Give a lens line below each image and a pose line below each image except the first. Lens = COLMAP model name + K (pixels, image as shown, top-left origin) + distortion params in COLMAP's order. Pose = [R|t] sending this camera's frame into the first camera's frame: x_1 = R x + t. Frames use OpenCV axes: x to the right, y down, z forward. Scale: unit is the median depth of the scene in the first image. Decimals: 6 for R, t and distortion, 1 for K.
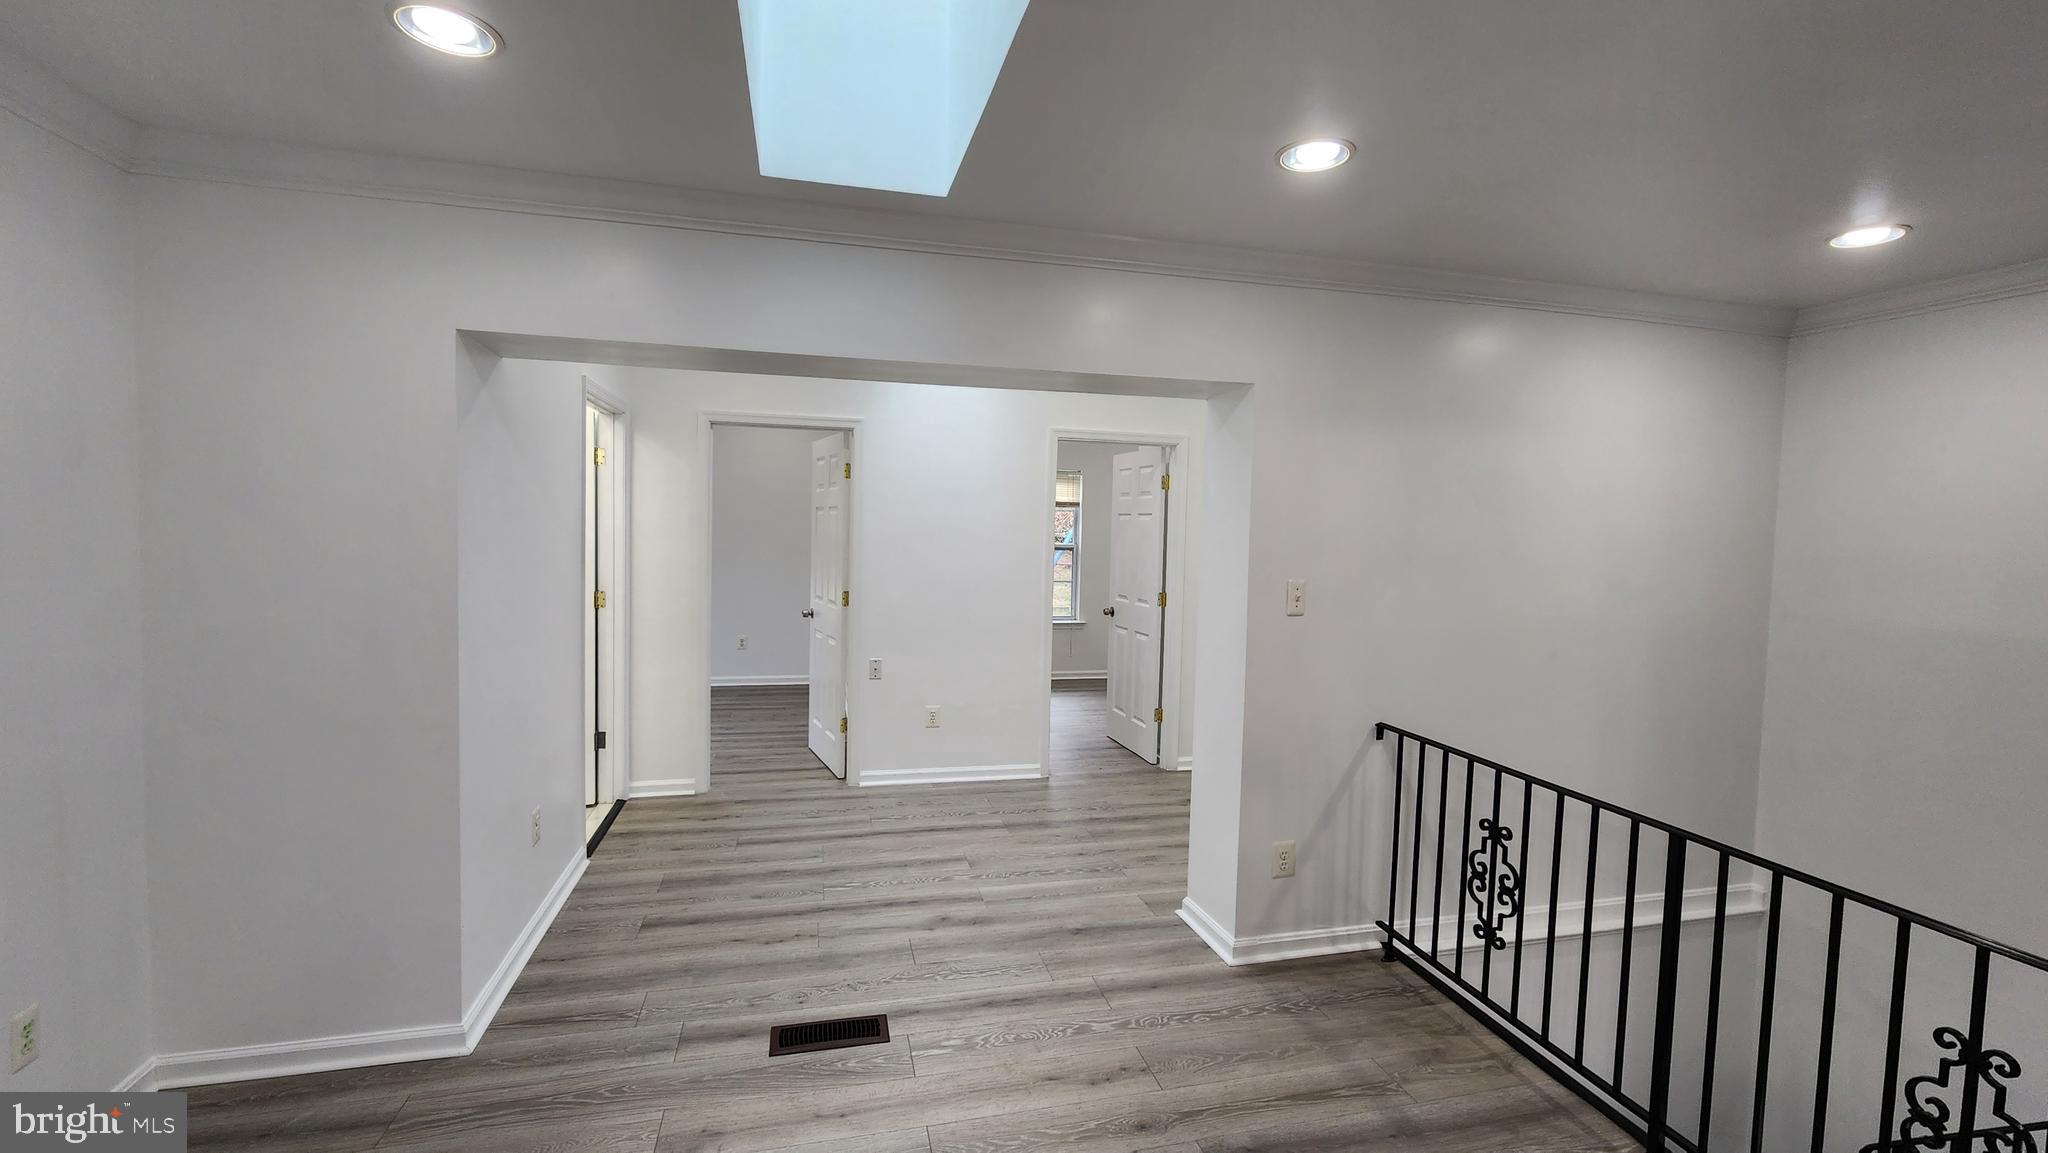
lens RADIAL K [[842.4, 0, 1014.5], [0, 842.4, 565.2], [0, 0, 1]] dist [0.001435, -0.002824]
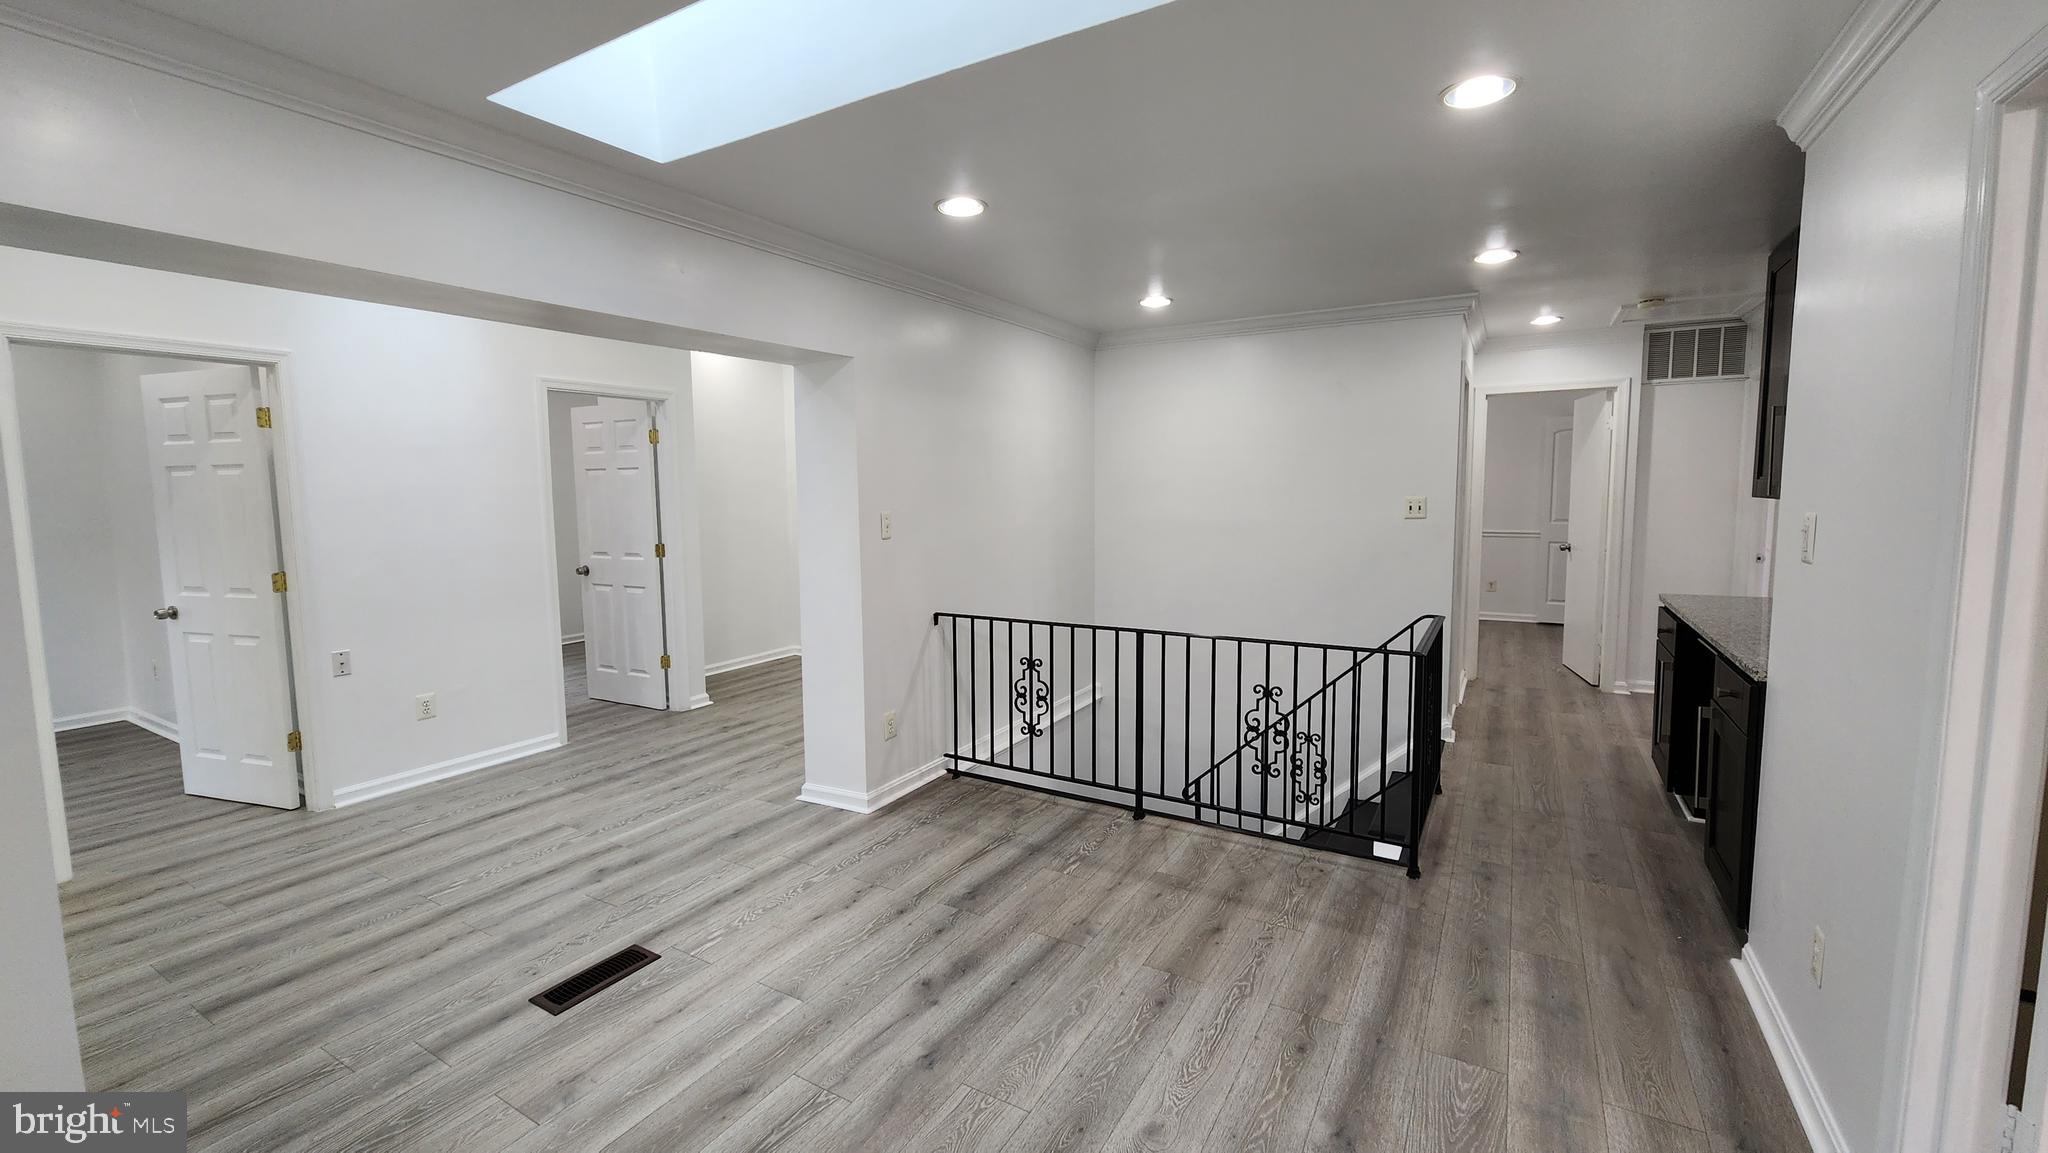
lens RADIAL K [[842.4, 0, 1006.2], [0, 842.4, 568.1], [0, 0, 1]] dist [0.001435, -0.002824]
pose [[0.704925, -0.101473, 0.701986, -0.457190], [0.064305, 0.994781, 0.079222, 0.013622], [-0.706361, -0.010705, 0.707771, -0.054360]]
